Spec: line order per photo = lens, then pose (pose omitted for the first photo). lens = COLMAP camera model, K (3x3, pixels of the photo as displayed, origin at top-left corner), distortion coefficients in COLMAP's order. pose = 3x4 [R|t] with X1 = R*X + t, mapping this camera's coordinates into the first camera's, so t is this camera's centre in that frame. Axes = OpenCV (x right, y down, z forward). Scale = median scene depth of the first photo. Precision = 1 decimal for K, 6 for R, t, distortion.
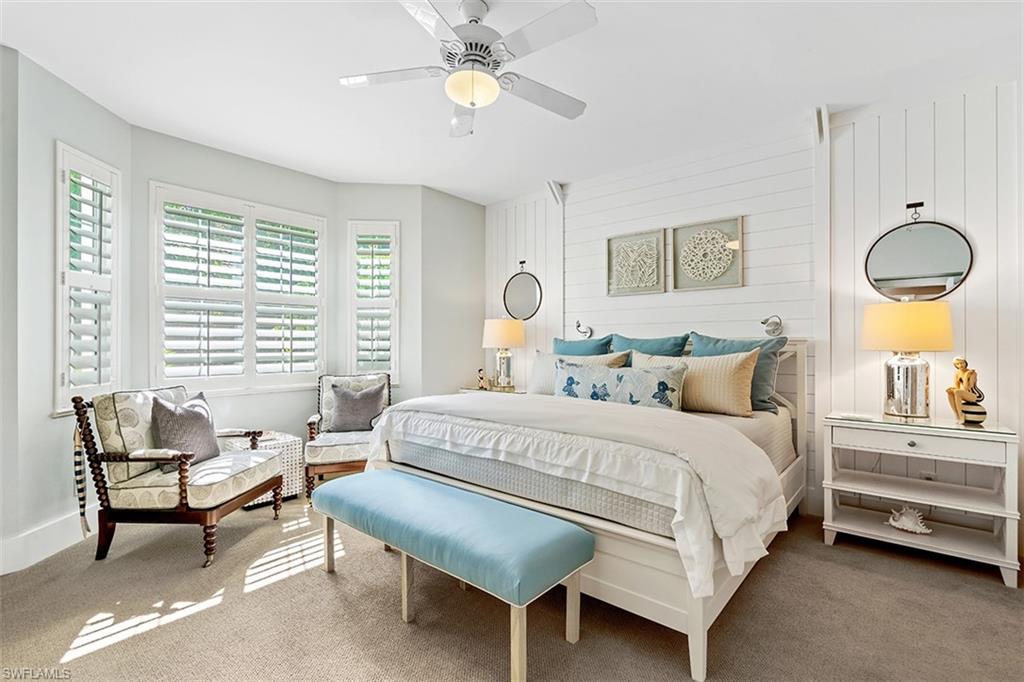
lens RADIAL K [[459.2, 0, 512.1], [0, 459.2, 343.8], [0, 0, 1]] dist [-0.003049, 0.000366]
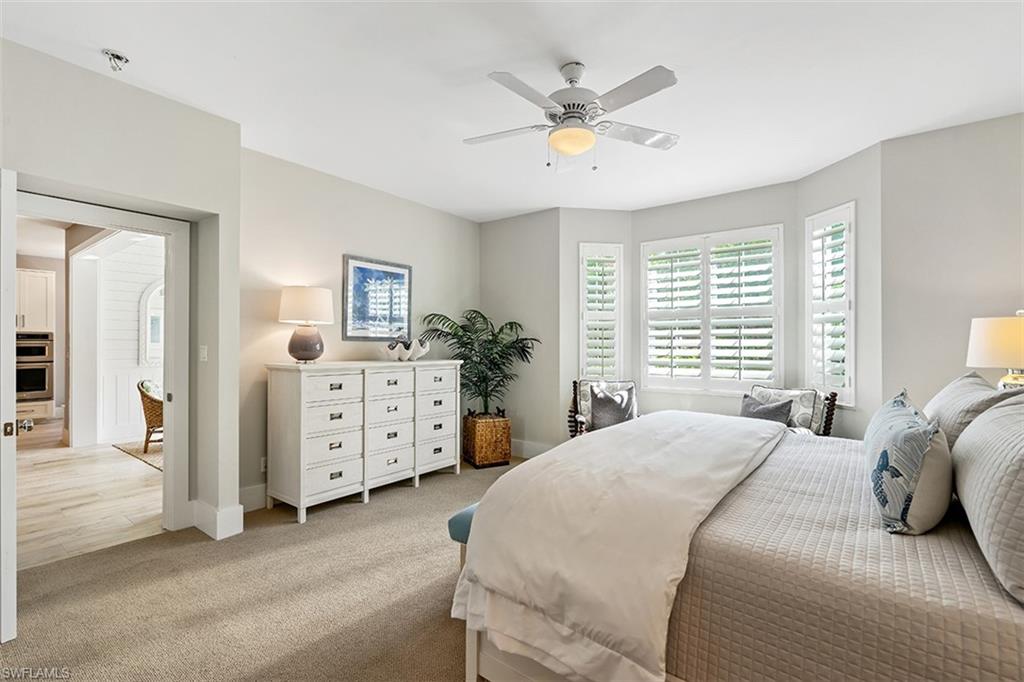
lens RADIAL K [[459.2, 0, 512.1], [0, 459.2, 343.8], [0, 0, 1]] dist [-0.003049, 0.000366]
pose [[0.055933, -0.008061, -0.998402, 0.556702], [-0.009507, 0.999918, -0.008606, -0.005554], [0.998389, 0.009973, 0.055852, 0.393393]]
